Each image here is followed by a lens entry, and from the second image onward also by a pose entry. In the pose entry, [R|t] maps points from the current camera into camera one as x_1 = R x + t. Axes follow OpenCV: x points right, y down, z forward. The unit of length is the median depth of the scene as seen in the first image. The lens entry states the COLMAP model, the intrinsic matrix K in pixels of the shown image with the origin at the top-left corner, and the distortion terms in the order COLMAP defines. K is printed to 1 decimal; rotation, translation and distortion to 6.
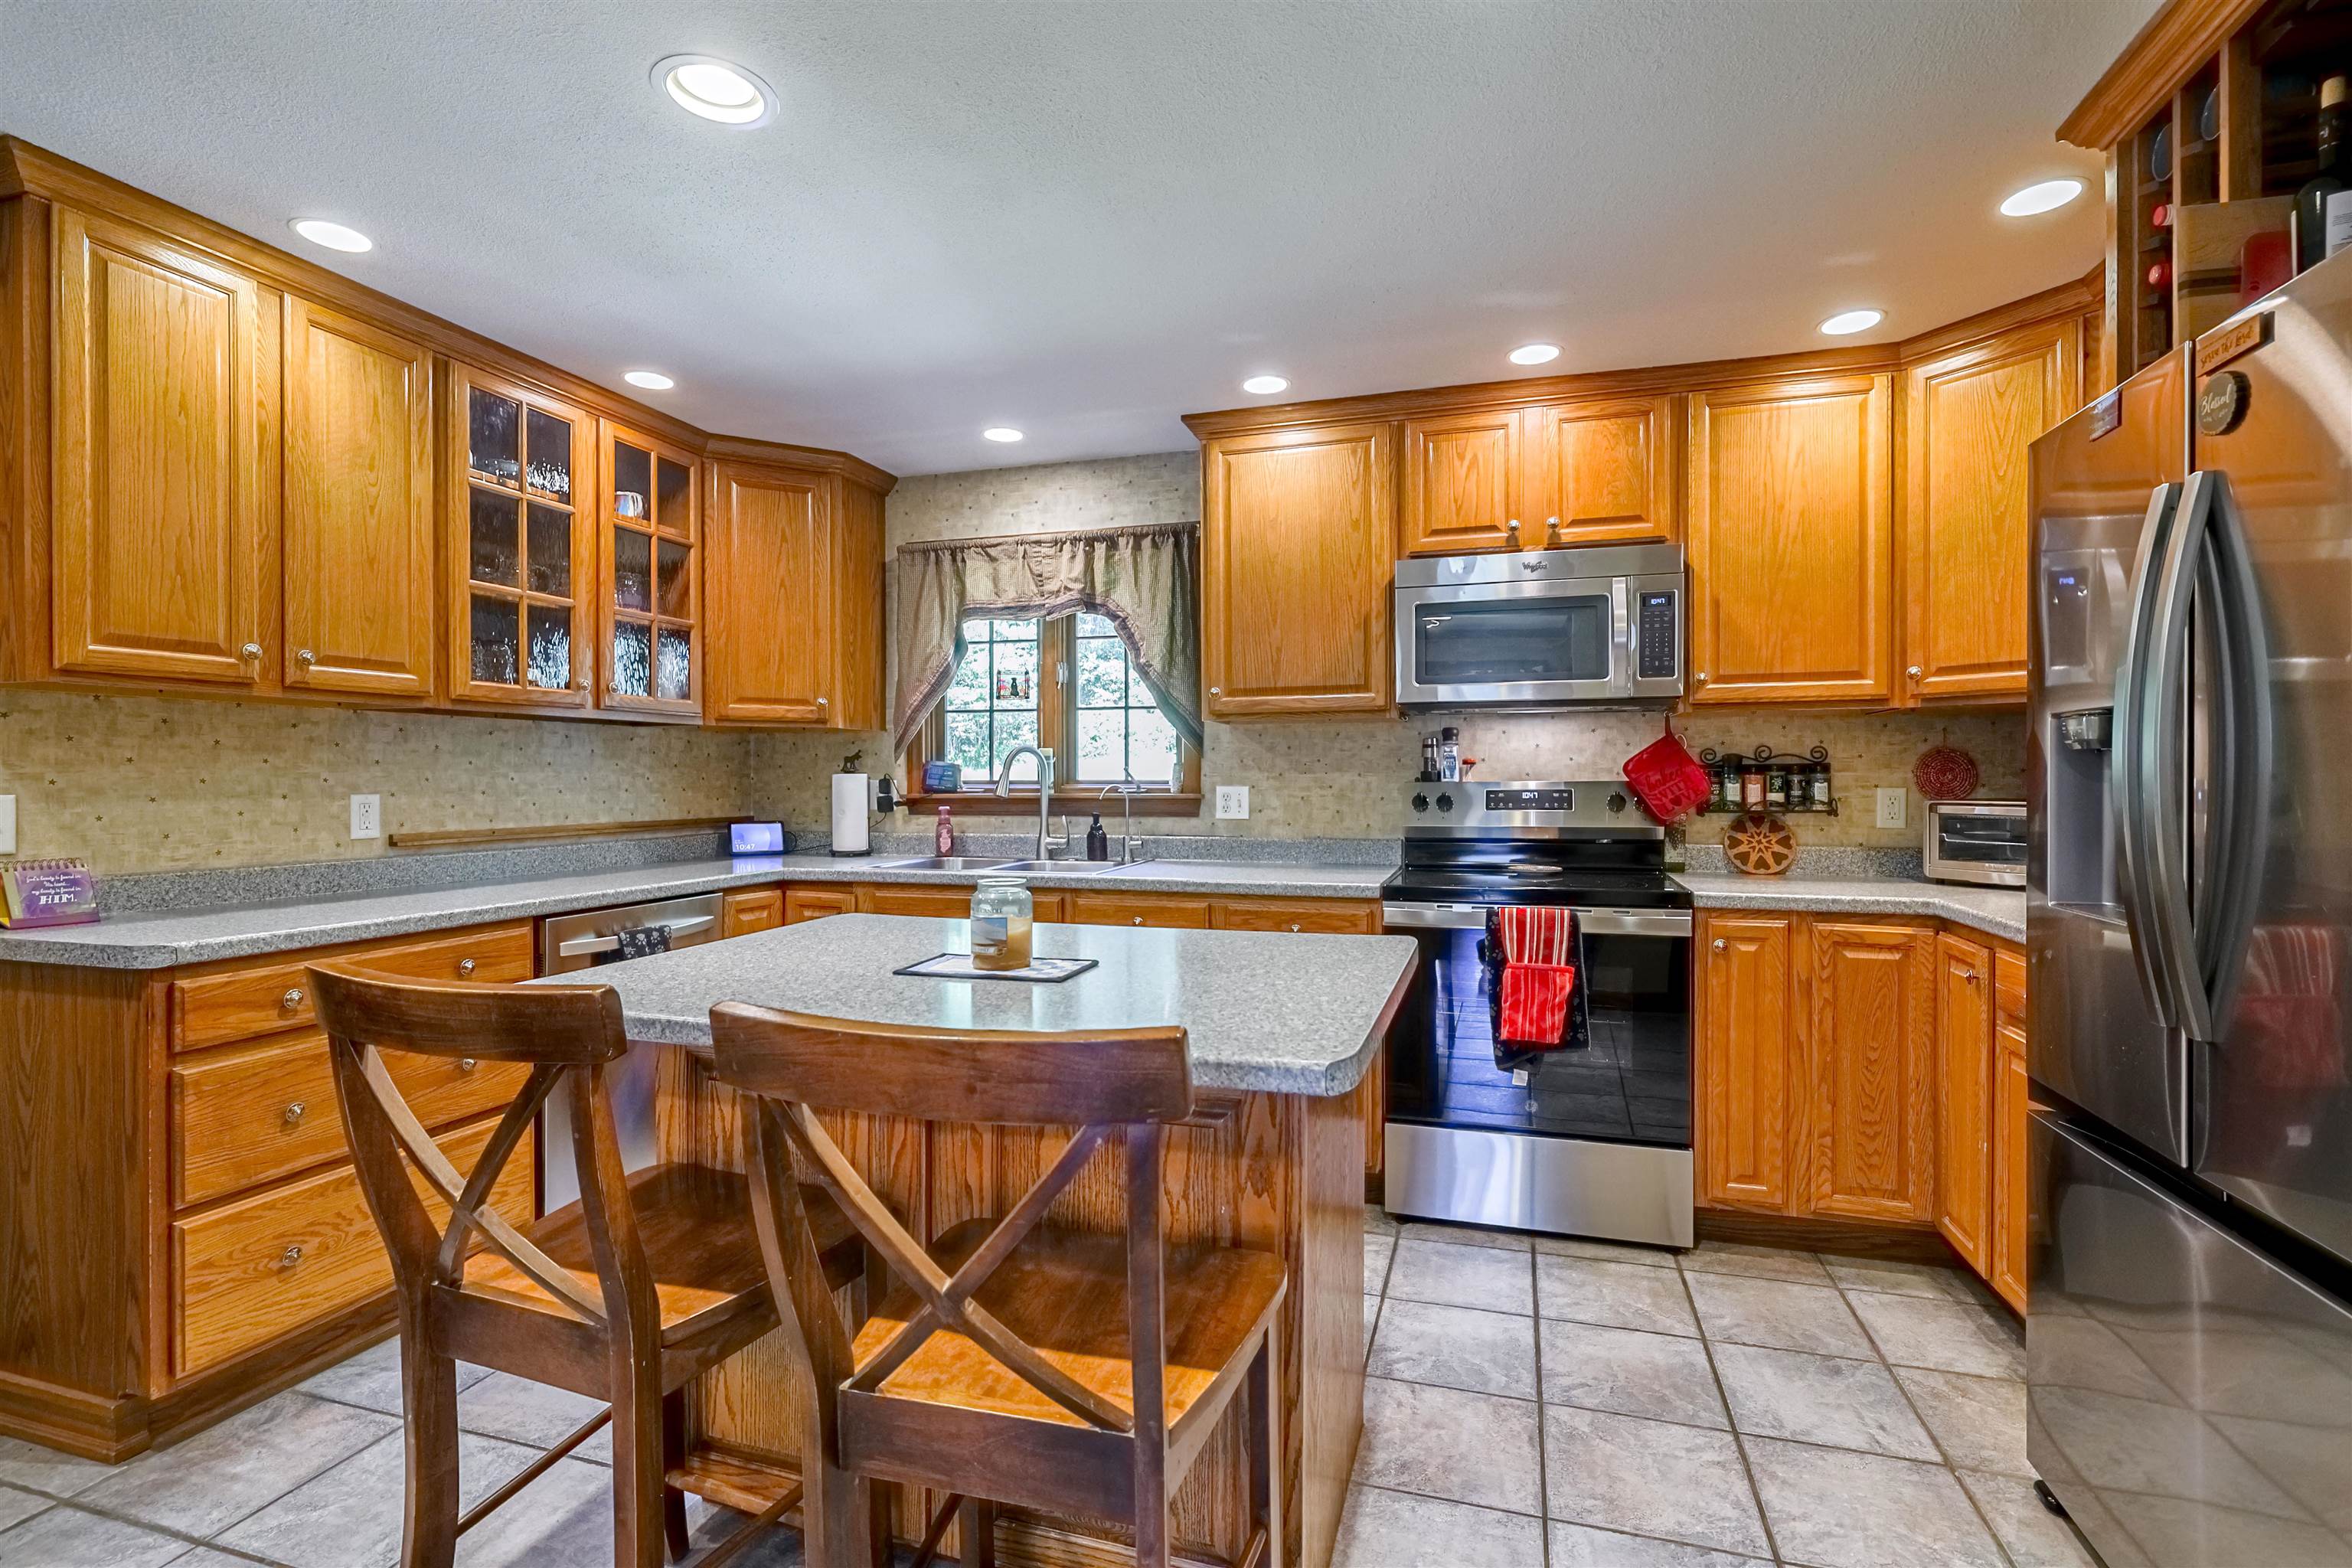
lens RADIAL K [[1051.7, 0, 1191.3], [0, 1051.7, 792.4], [0, 0, 1]] dist [0.005415, -0.004404]
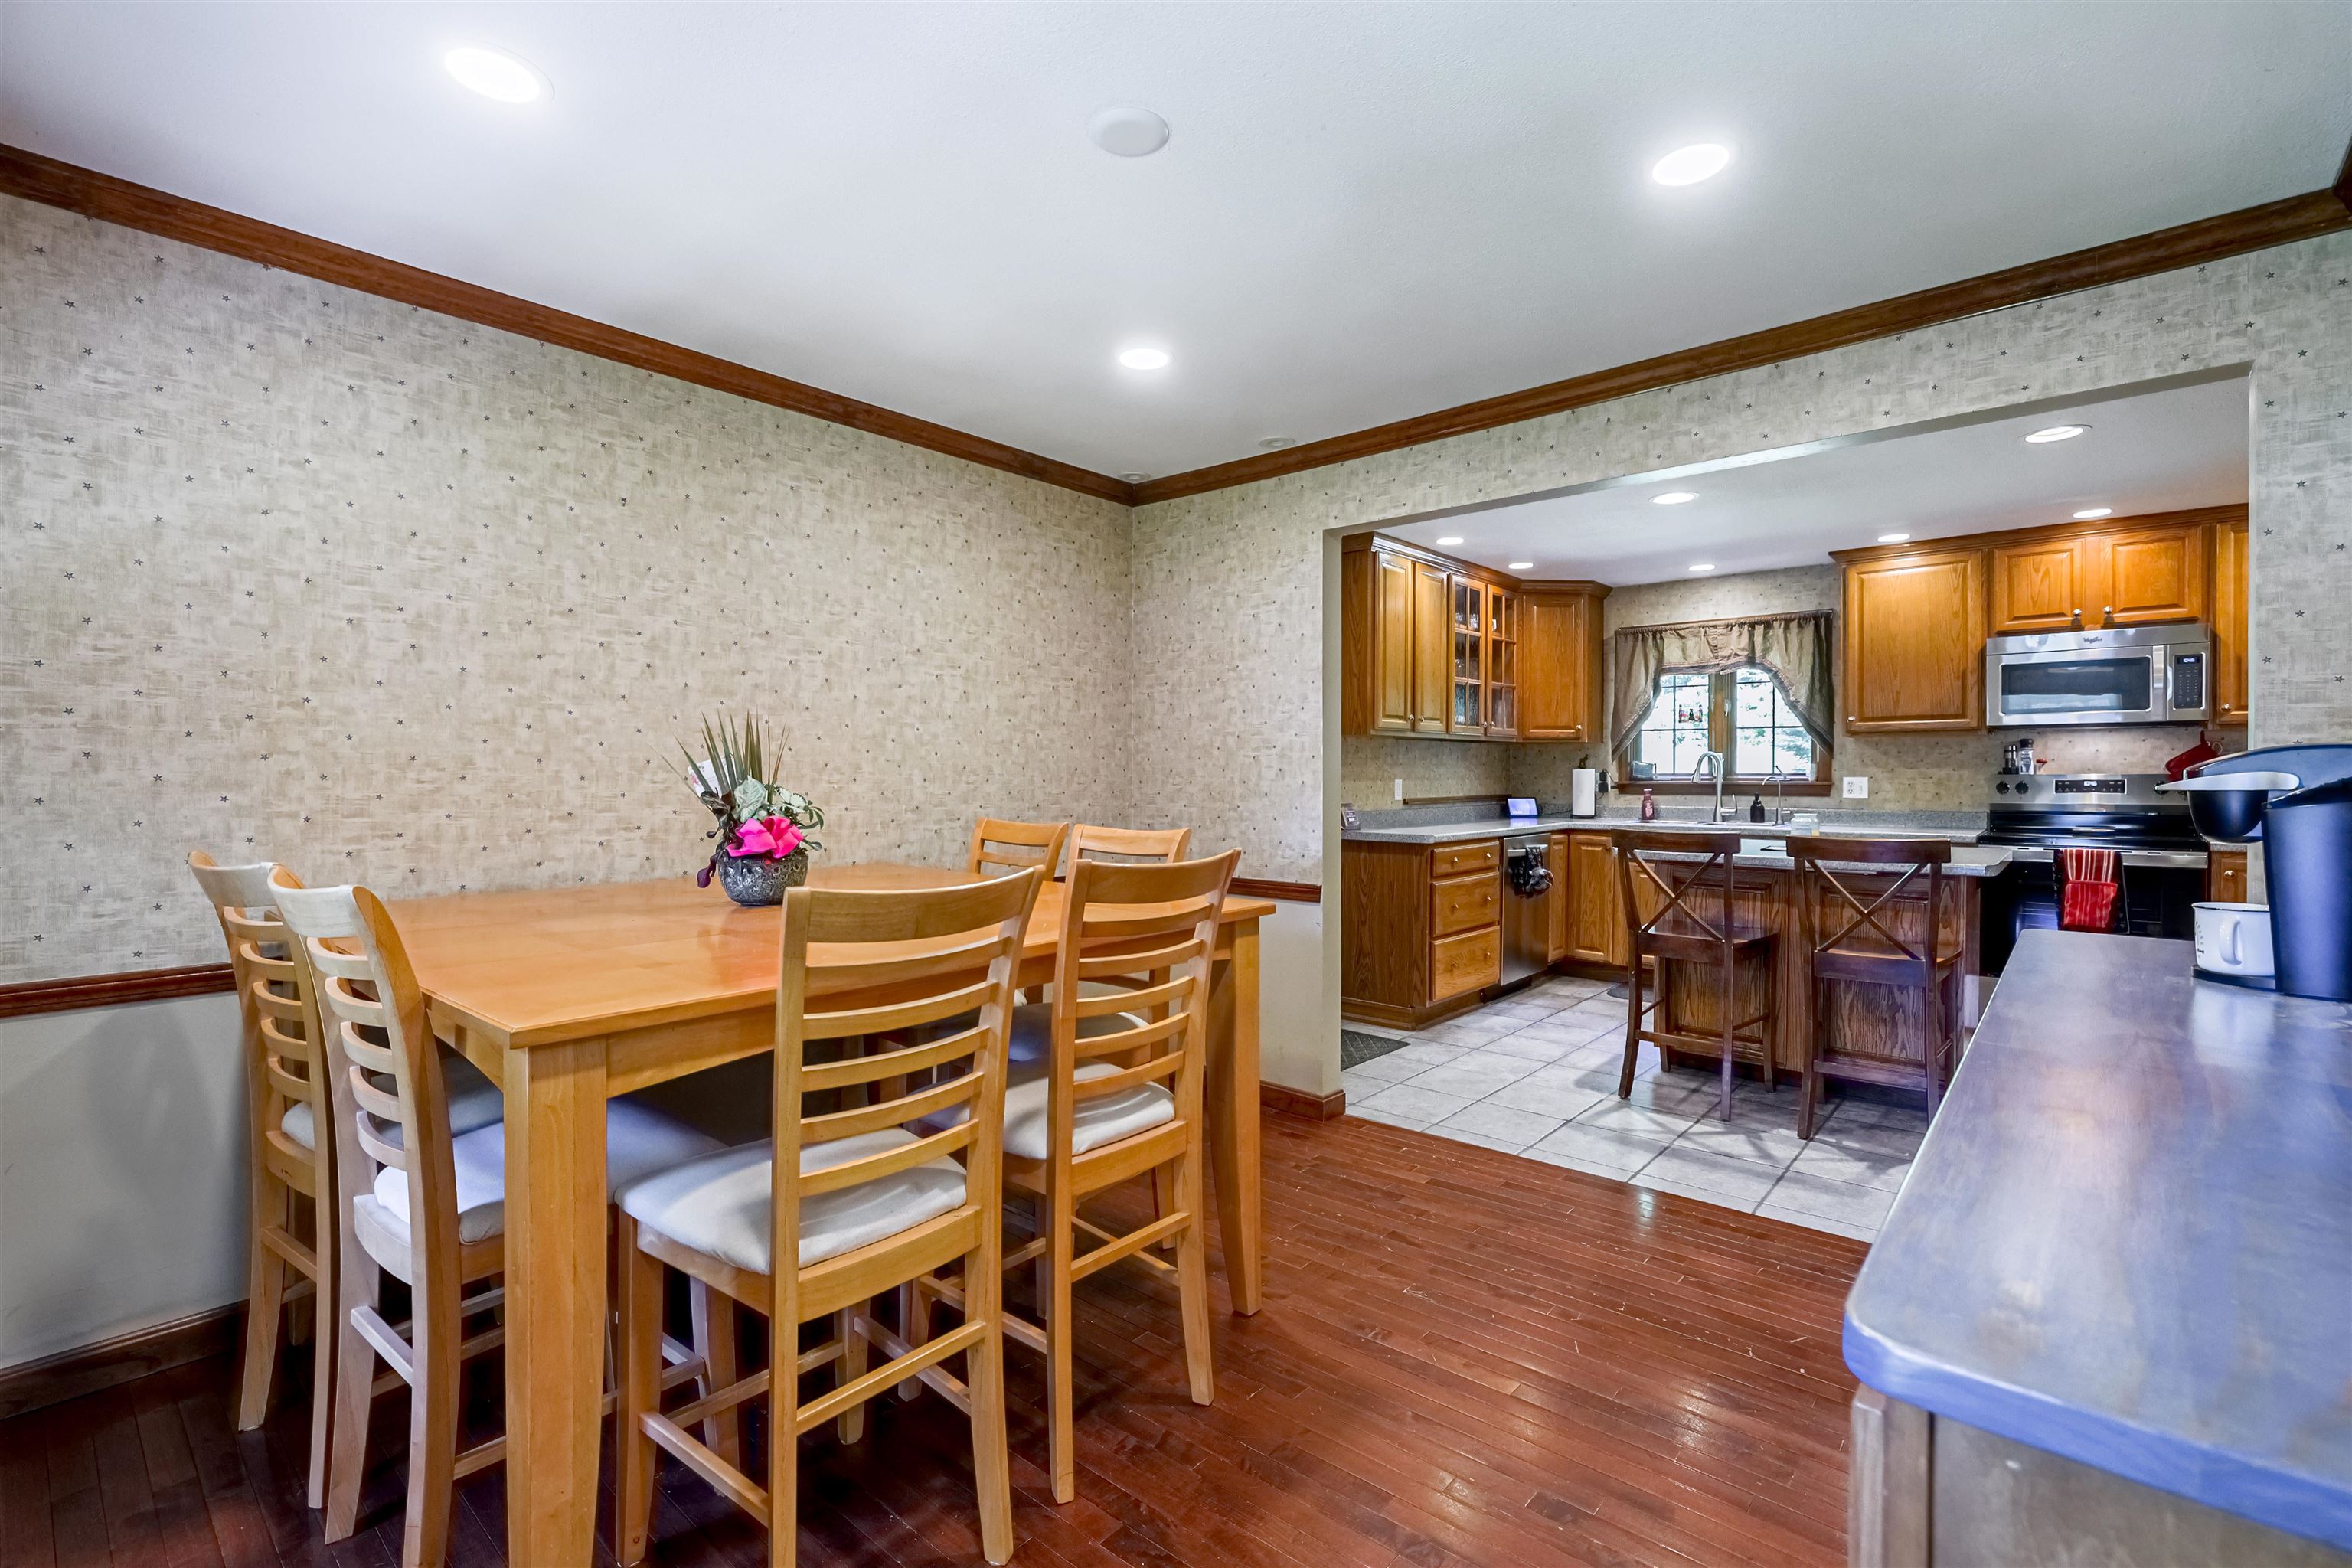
lens RADIAL K [[1051.7, 0, 1215.4], [0, 1051.7, 785.7], [0, 0, 1]] dist [0.005415, -0.004404]
pose [[0.919813, 0.006255, -0.392307, -0.226742], [-0.006631, 0.999978, 0.000398, 0.012764], [0.392301, 0.002235, 0.919834, -0.832999]]
